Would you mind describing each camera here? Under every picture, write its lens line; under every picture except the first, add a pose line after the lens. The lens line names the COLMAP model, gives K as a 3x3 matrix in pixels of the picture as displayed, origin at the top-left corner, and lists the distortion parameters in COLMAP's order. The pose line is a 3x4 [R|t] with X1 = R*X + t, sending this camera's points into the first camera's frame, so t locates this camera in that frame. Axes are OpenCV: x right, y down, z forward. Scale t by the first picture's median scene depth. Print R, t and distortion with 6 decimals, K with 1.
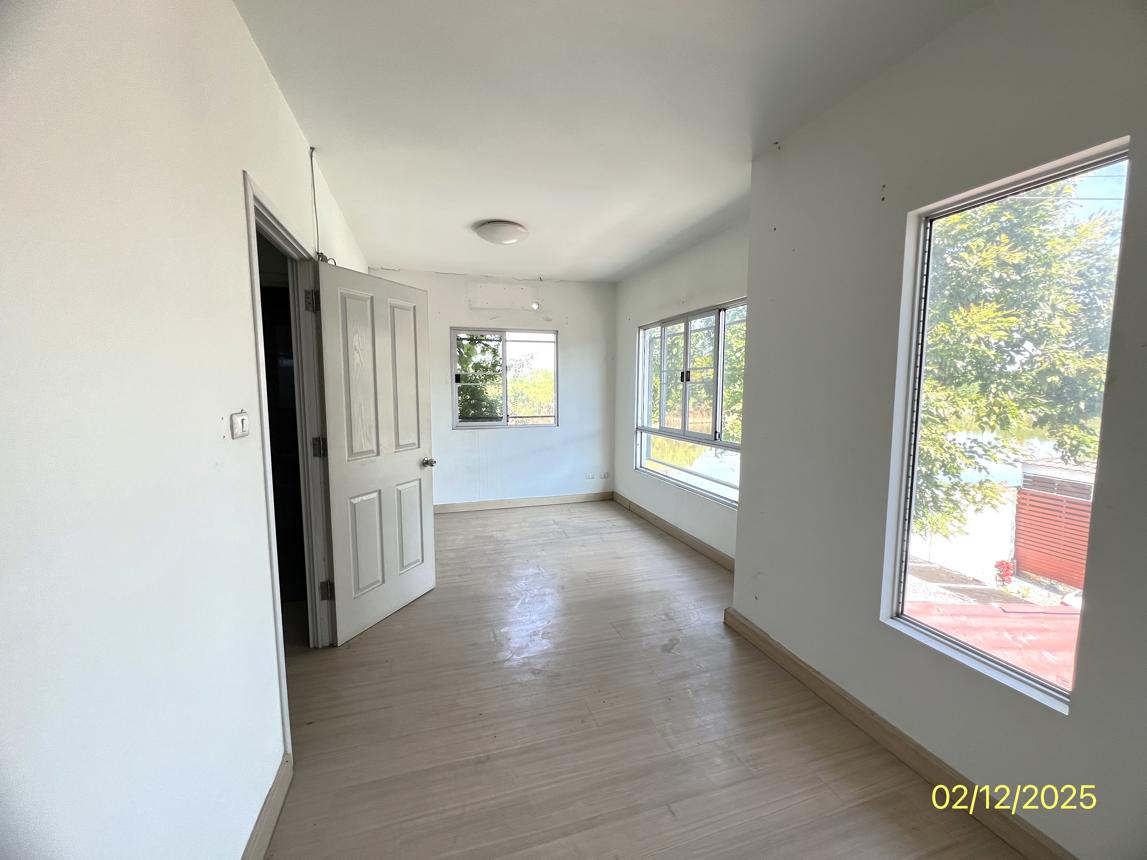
lens RADIAL K [[458.2, 0, 570.3], [0, 458.2, 429.0], [0, 0, 1]] dist [0.000983, 0.000005]
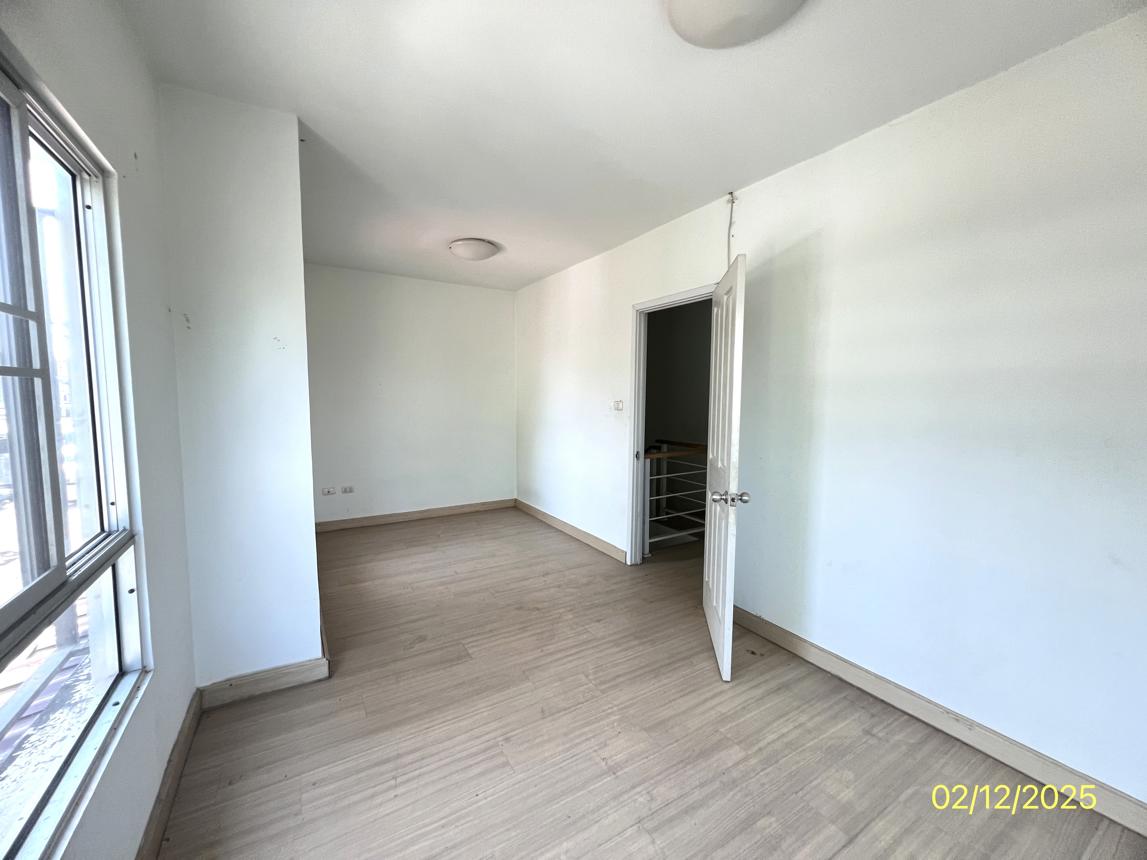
lens RADIAL K [[458.2, 0, 573.7], [0, 458.2, 429.5], [0, 0, 1]] dist [0.000983, 0.000005]
pose [[-0.970248, 0.019795, -0.241301, 0.066706], [-0.024615, 0.983423, 0.179648, -0.115999], [0.240857, 0.180243, -0.953677, 1.140004]]
